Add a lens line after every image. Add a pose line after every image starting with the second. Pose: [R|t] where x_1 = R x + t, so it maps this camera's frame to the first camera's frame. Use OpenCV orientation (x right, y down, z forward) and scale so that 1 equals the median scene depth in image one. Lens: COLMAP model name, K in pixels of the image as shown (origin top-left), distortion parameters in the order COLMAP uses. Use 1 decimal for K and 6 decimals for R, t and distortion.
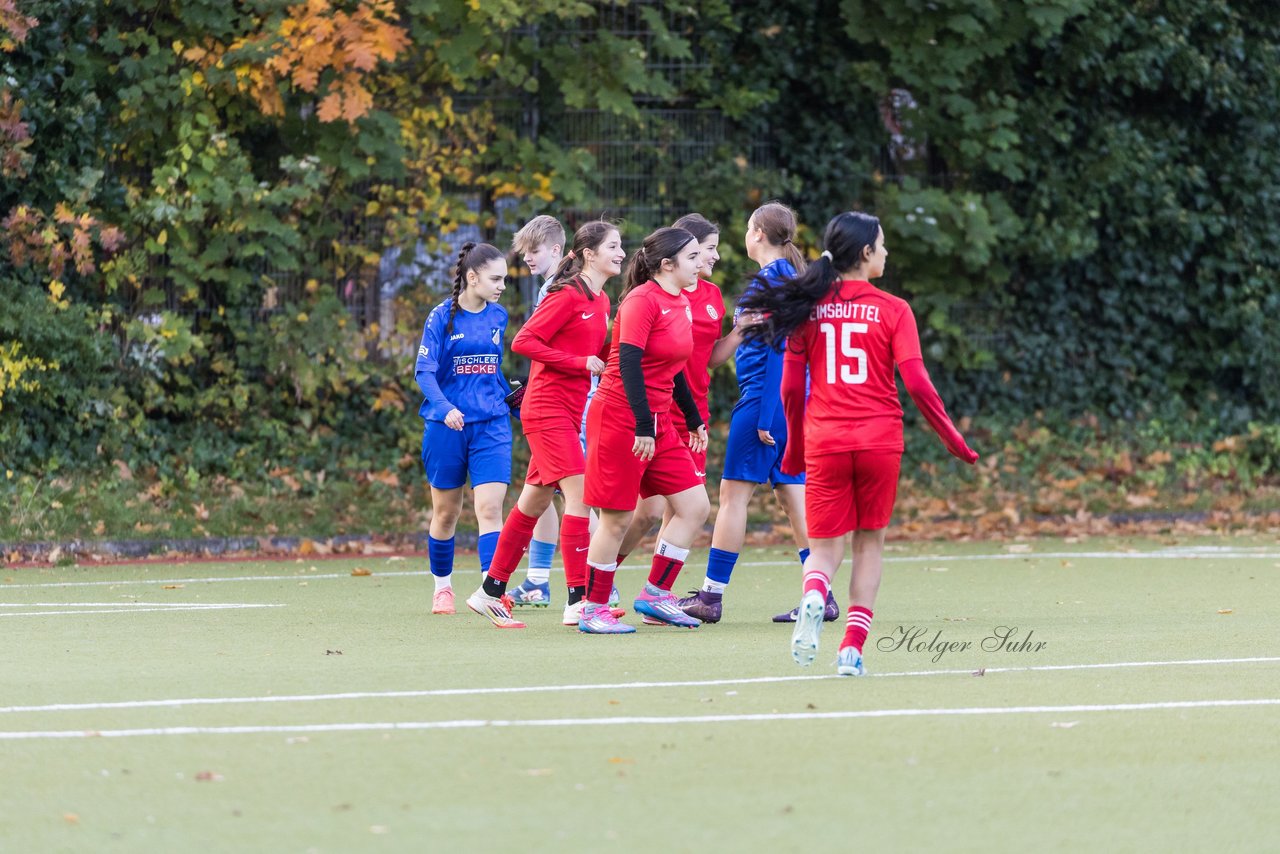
lens RADIAL K [[530.8, 0, 575.8], [0, 530.8, 433.6], [0, 0, 1]] dist [0.003089, -0.000274]
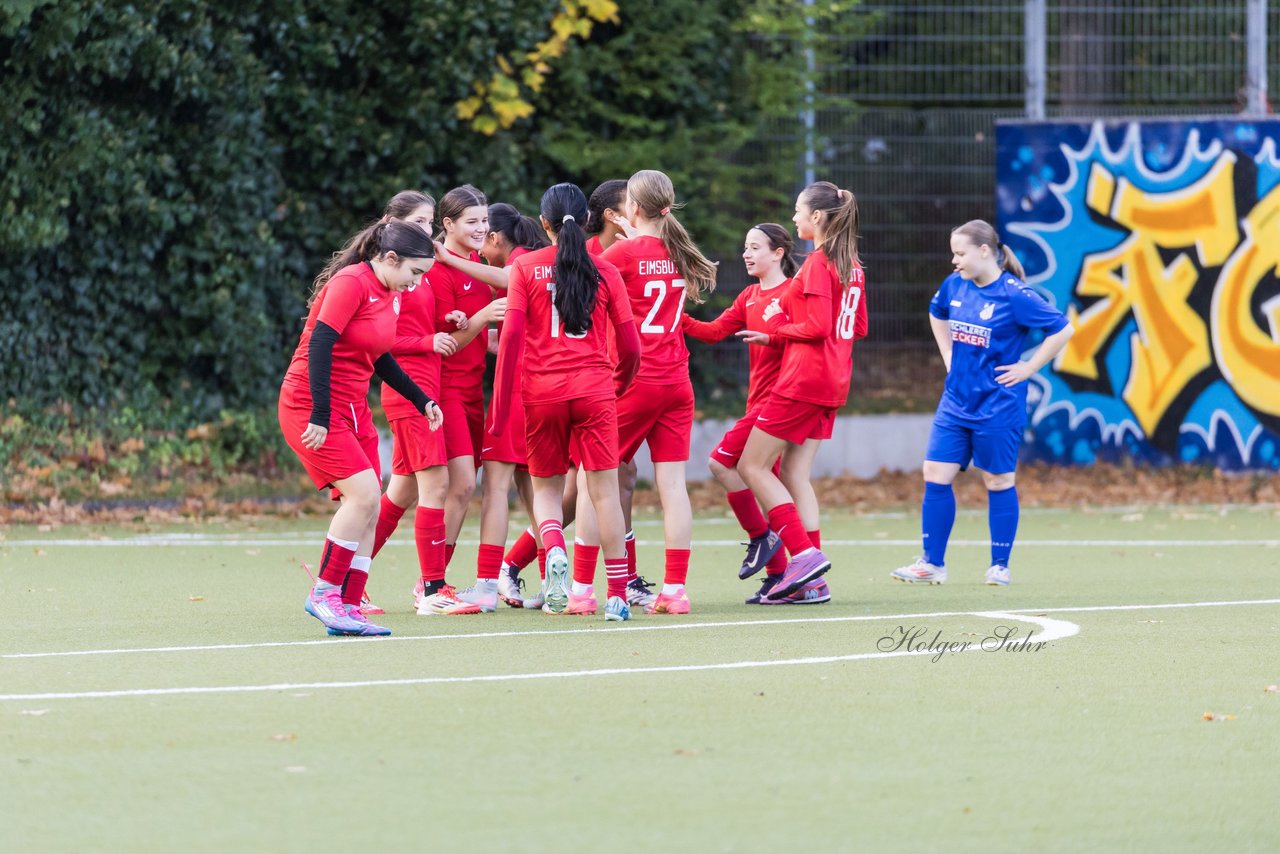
lens RADIAL K [[530.8, 0, 644.3], [0, 530.8, 427.3], [0, 0, 1]] dist [0.003089, -0.000274]
pose [[0.999999, -0.000845, 0.001094, 2.035540], [0.000845, 1.000000, 0.000136, 0.011531], [-0.001094, -0.000135, 0.999999, -0.003301]]
